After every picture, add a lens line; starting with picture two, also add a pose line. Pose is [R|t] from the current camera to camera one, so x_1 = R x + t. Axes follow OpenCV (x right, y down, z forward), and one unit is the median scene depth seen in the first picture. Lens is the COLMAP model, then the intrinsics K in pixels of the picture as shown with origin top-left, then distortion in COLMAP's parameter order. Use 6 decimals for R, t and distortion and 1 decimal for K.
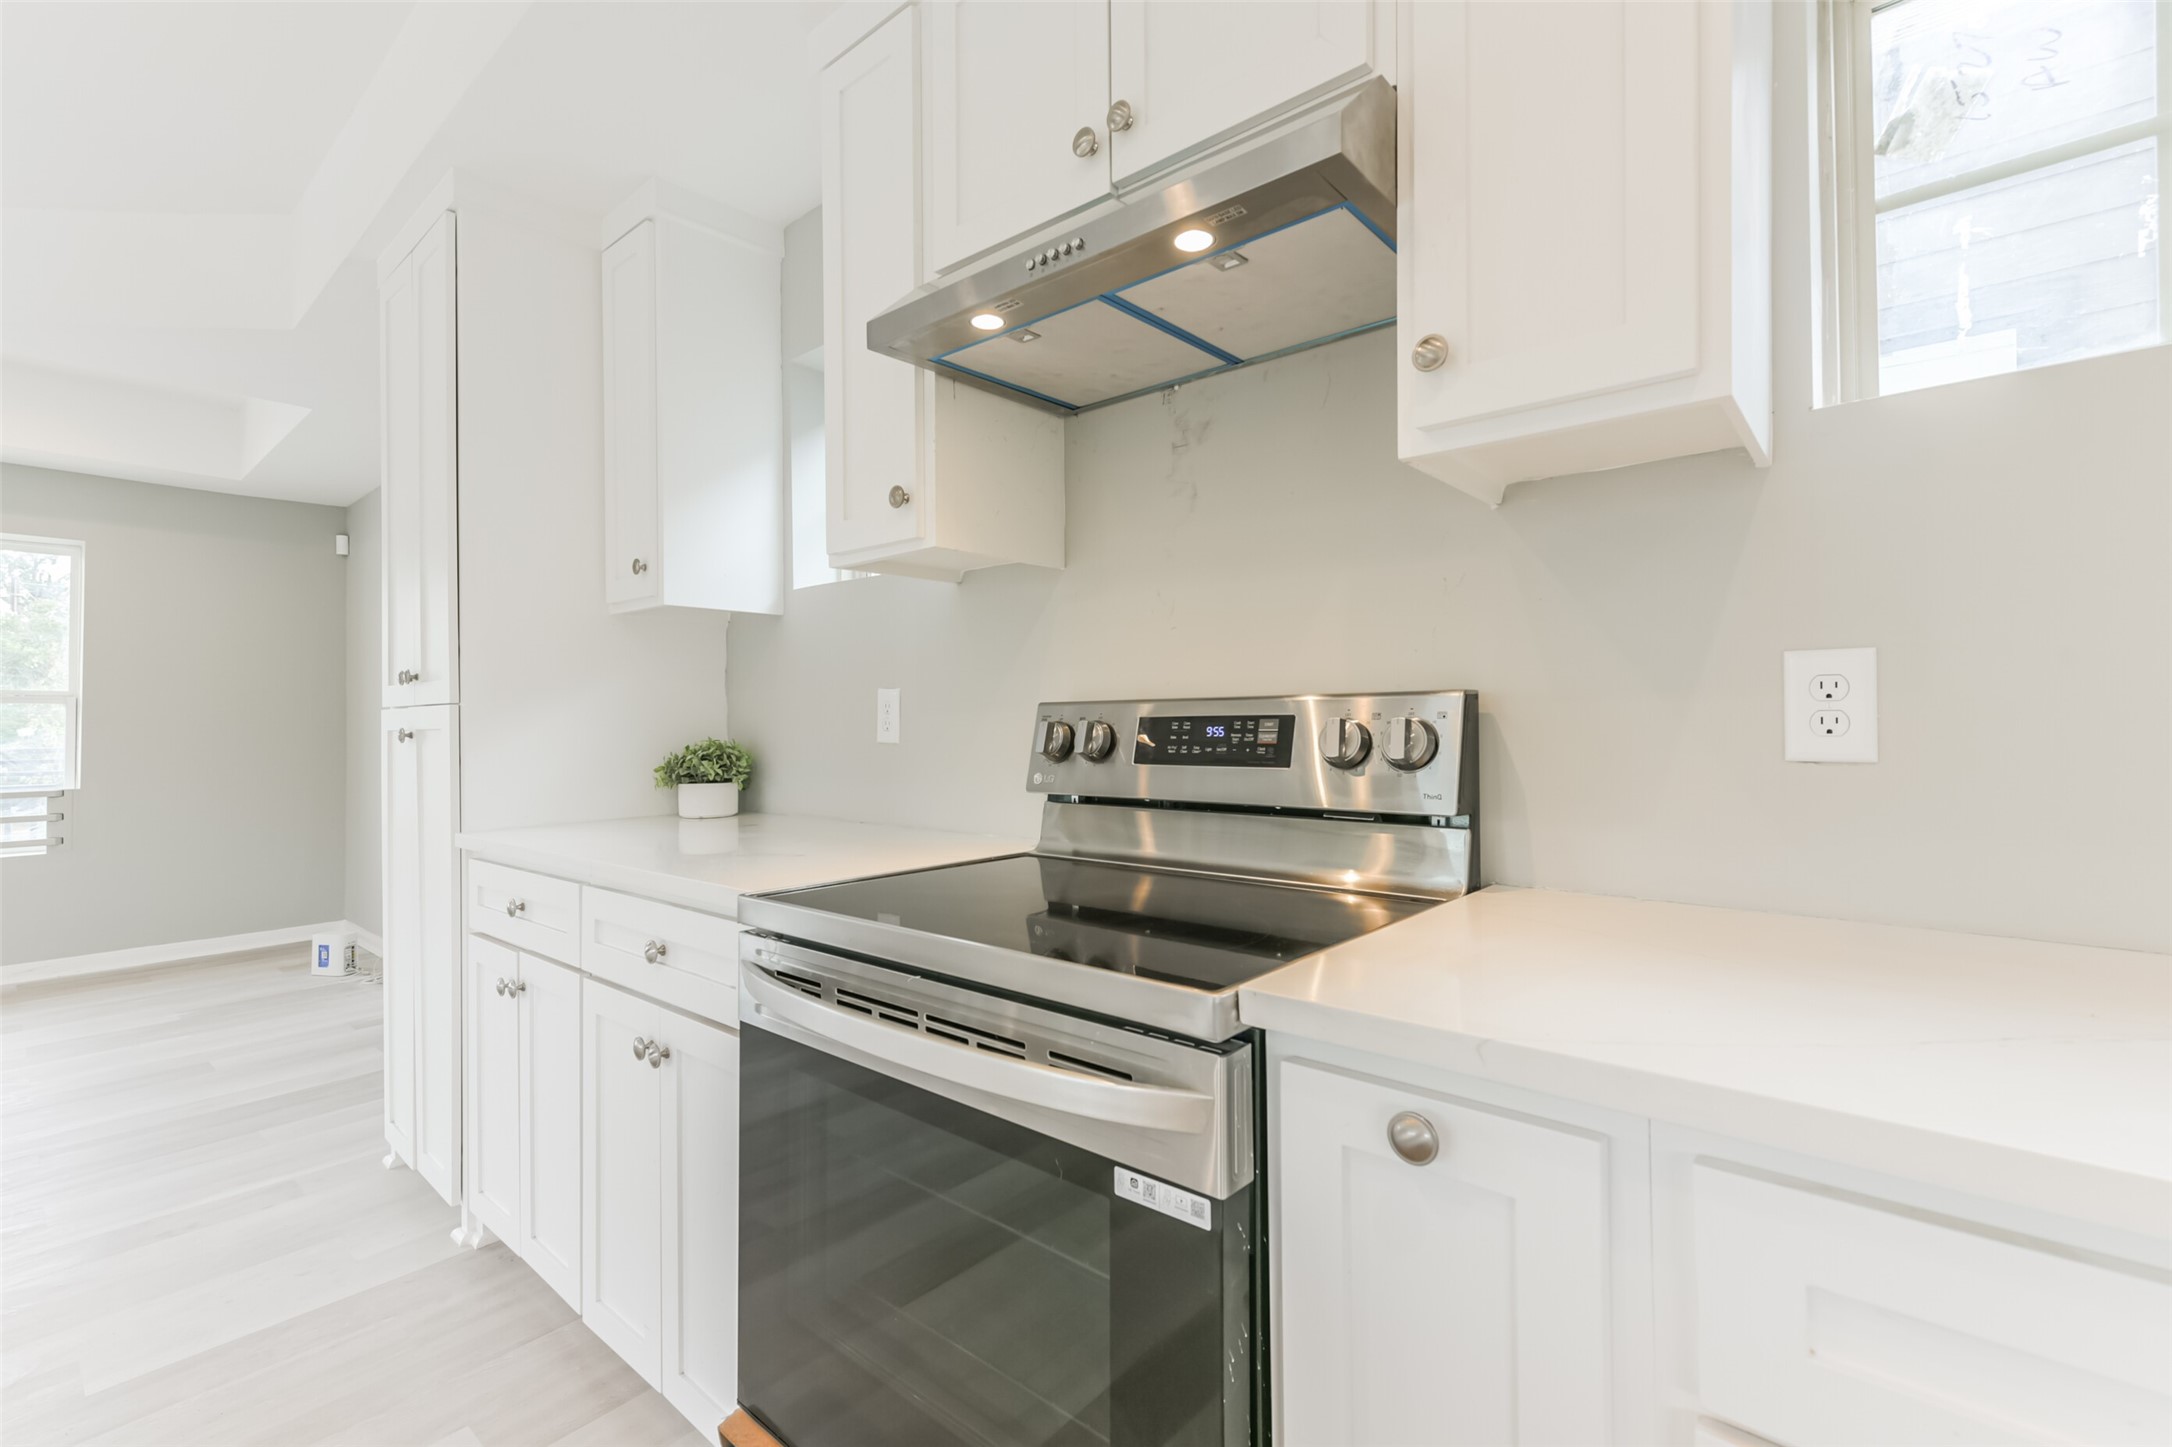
lens RADIAL K [[944.0, 0, 1078.4], [0, 944.0, 715.5], [0, 0, 1]] dist [0.012056, -0.001921]
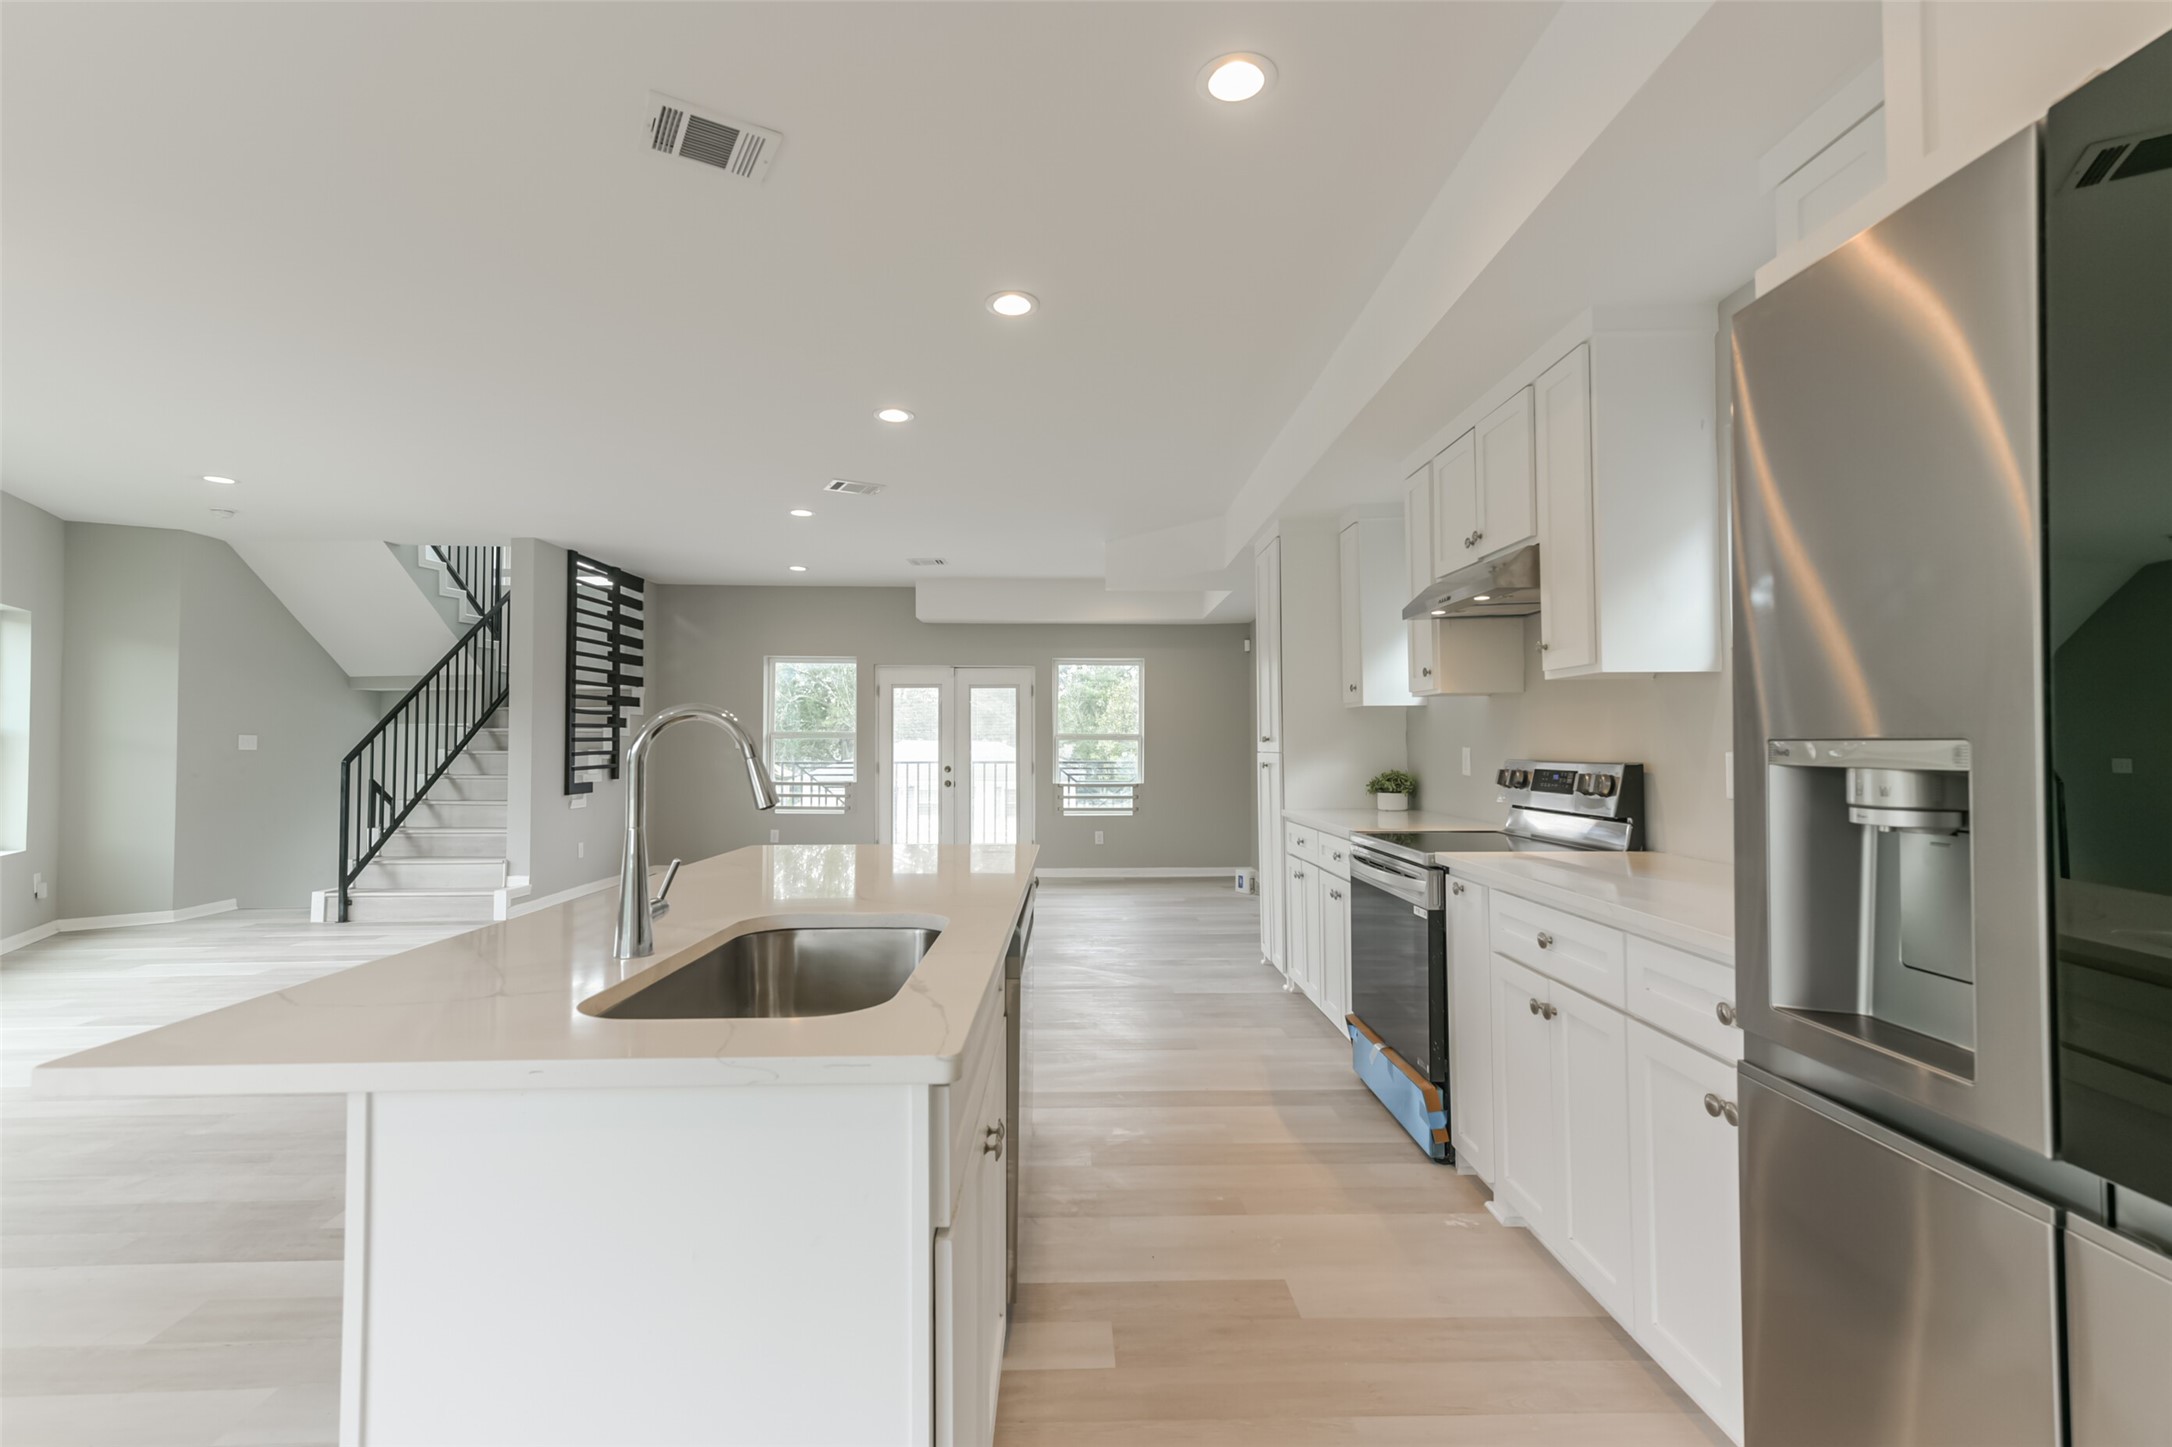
lens RADIAL K [[944.0, 0, 1076.5], [0, 944.0, 714.7], [0, 0, 1]] dist [0.012056, -0.001921]
pose [[0.663047, -0.018897, -0.748339, 0.710388], [0.007085, 0.999795, -0.018969, -0.063530], [0.748544, 0.007275, 0.663045, -0.864971]]
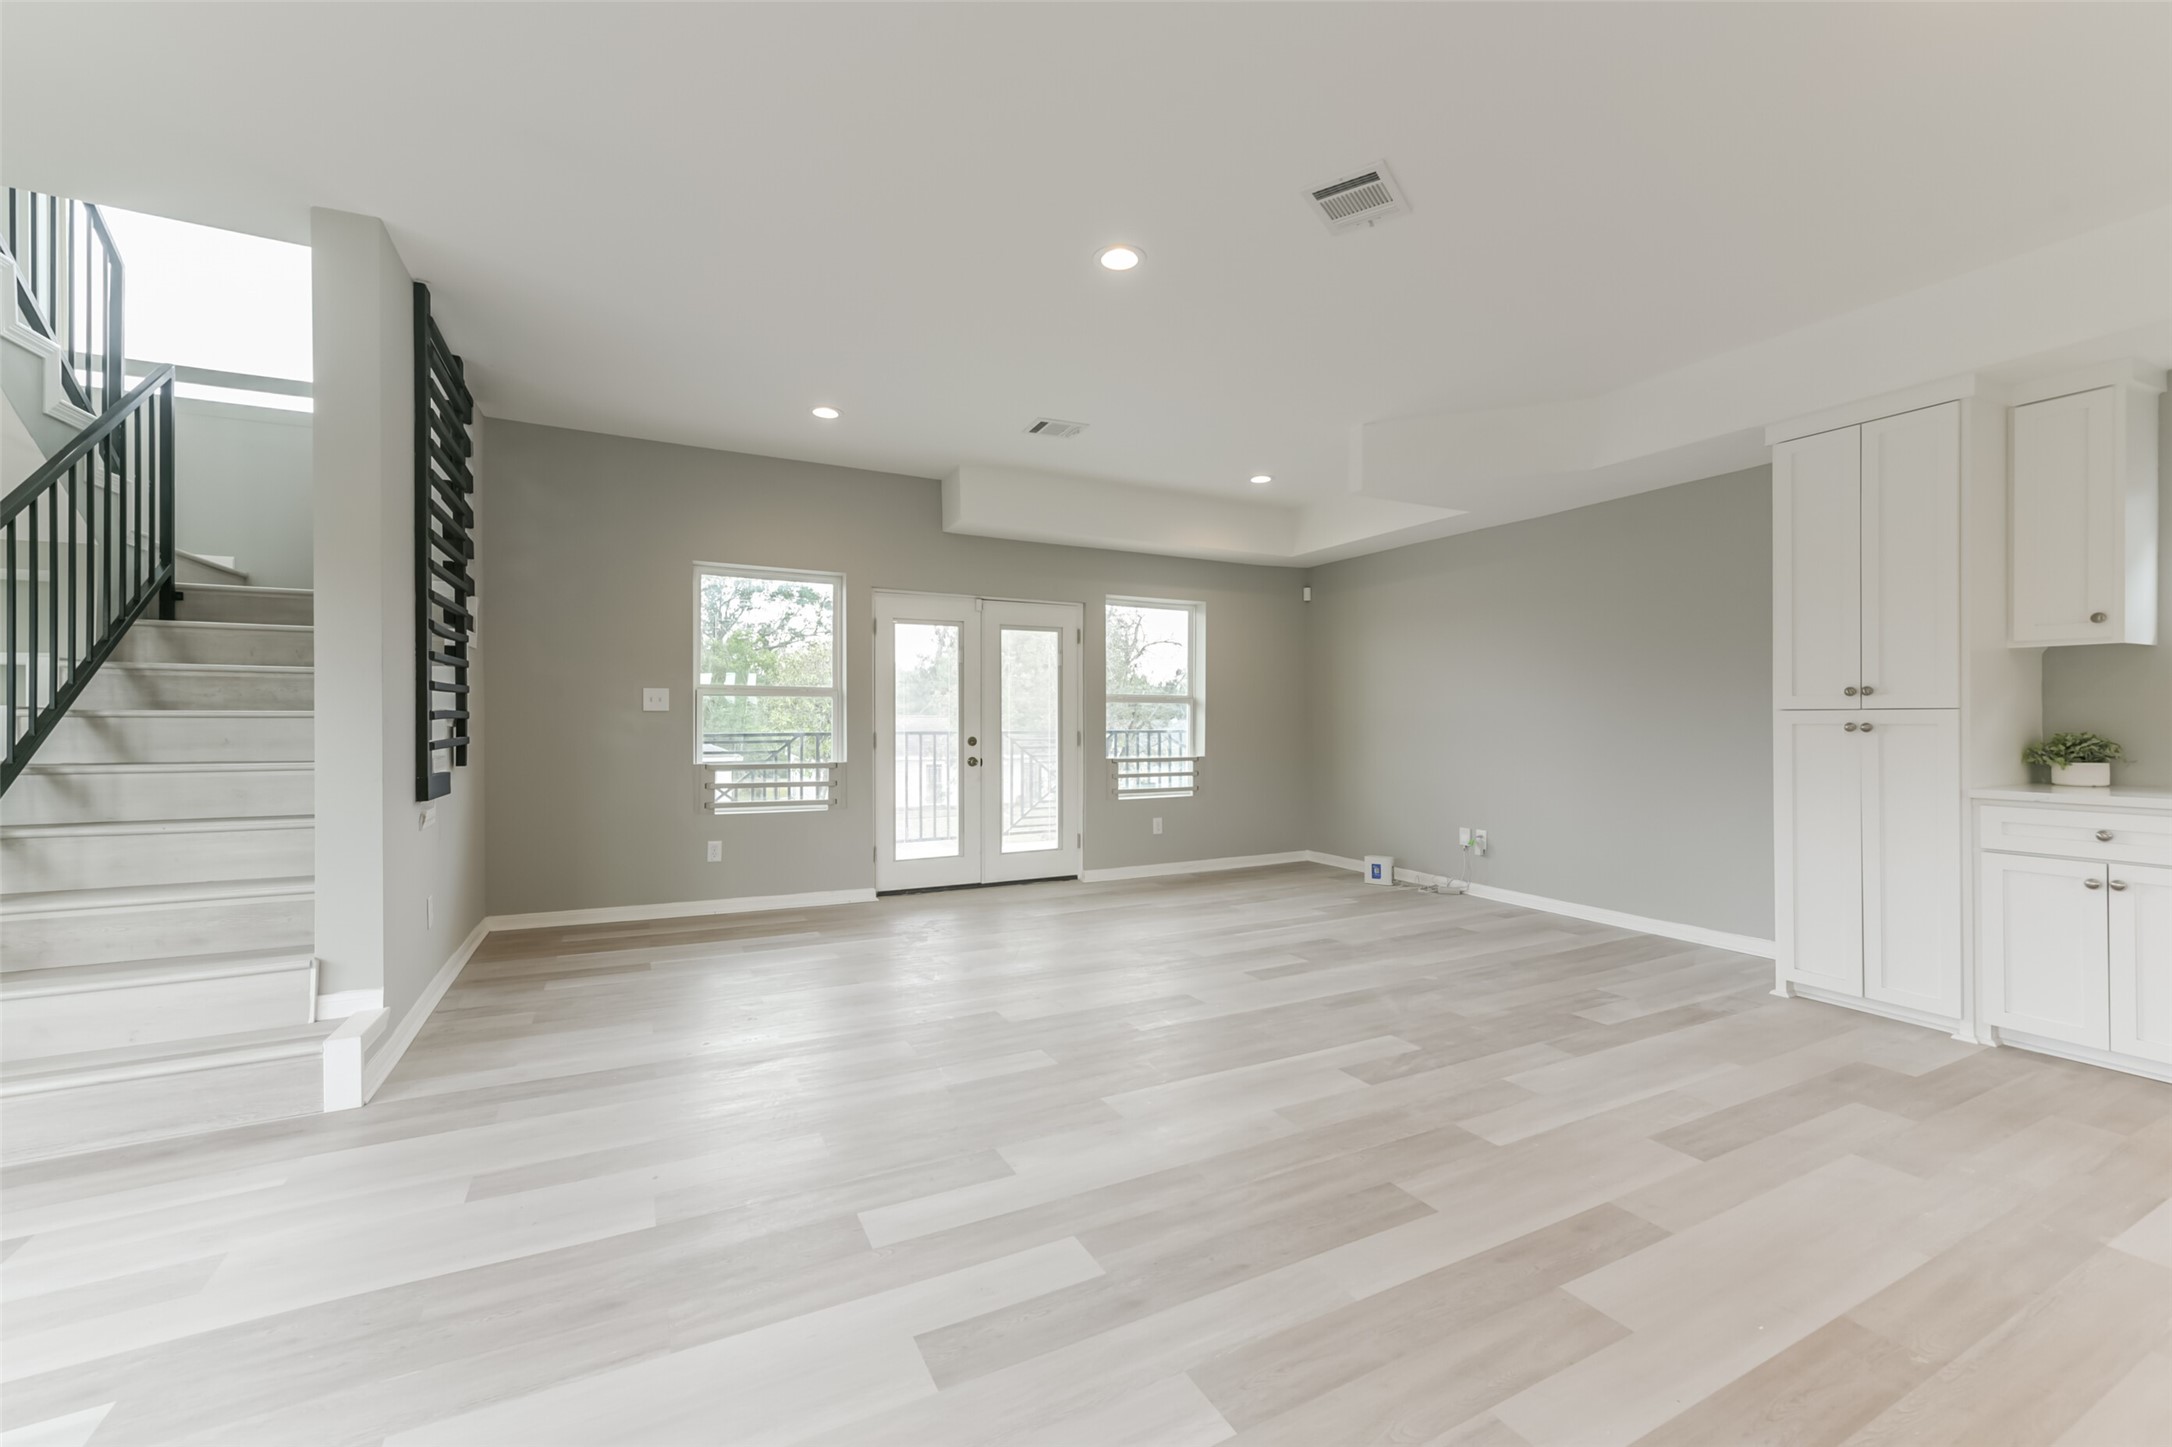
lens RADIAL K [[870.3, 0, 1081.3], [0, 870.3, 717.7], [0, 0, 1]] dist [0.005670, 0.000202]
pose [[0.924681, 0.005510, -0.380703, -1.454462], [-0.000688, 0.999918, 0.012802, -0.015311], [0.380742, -0.011576, 0.924609, -0.927861]]
